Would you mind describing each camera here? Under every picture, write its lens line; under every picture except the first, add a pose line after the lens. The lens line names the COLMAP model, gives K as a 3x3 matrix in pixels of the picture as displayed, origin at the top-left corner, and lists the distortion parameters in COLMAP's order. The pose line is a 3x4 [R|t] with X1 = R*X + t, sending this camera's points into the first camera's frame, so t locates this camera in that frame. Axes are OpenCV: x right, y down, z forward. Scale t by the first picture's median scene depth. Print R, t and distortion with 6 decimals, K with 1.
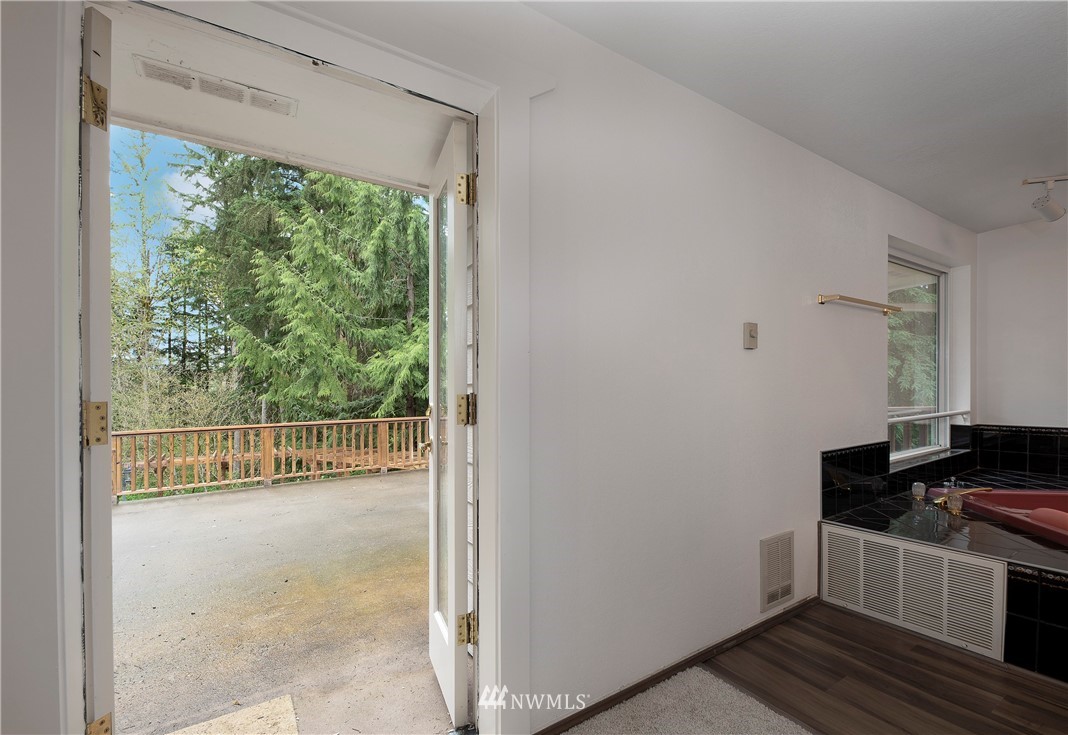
lens RADIAL K [[449.5, 0, 520.5], [0, 449.5, 390.8], [0, 0, 1]] dist [-0.000451, -0.000377]
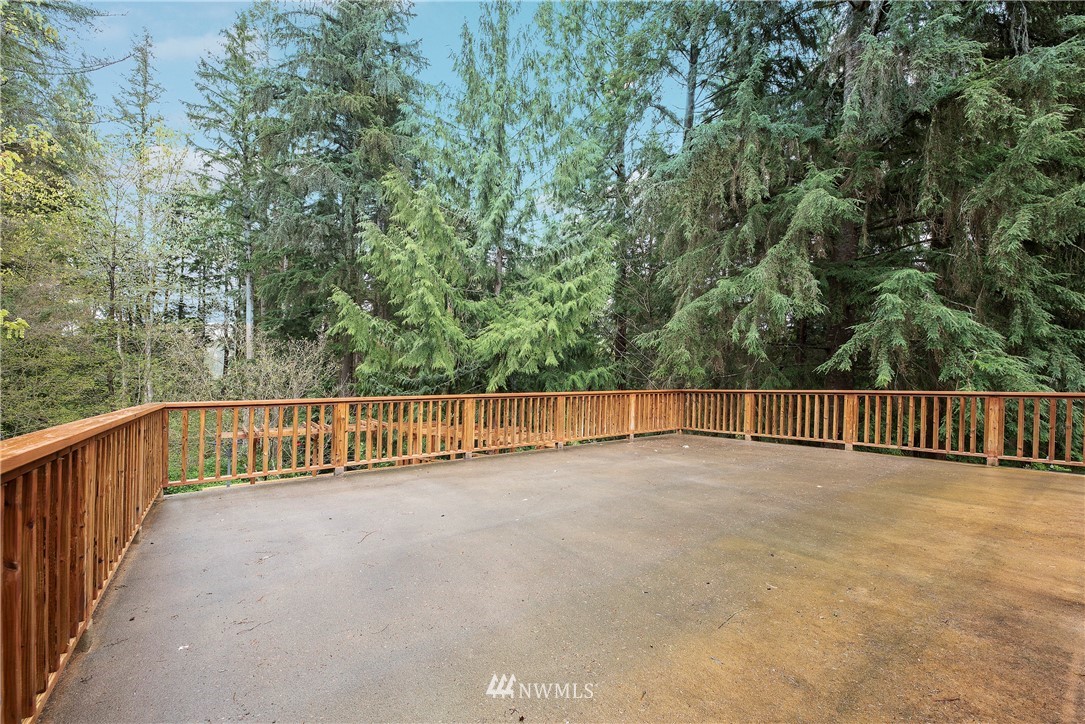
lens RADIAL K [[450.7, 0, 542.7], [0, 450.7, 365.4], [0, 0, 1]] dist [0.012911, -0.000804]
pose [[0.996193, 0.033511, 0.080479, -0.253129], [-0.032343, 0.999352, -0.015765, 0.011933], [-0.080955, 0.013102, 0.996632, 0.016841]]
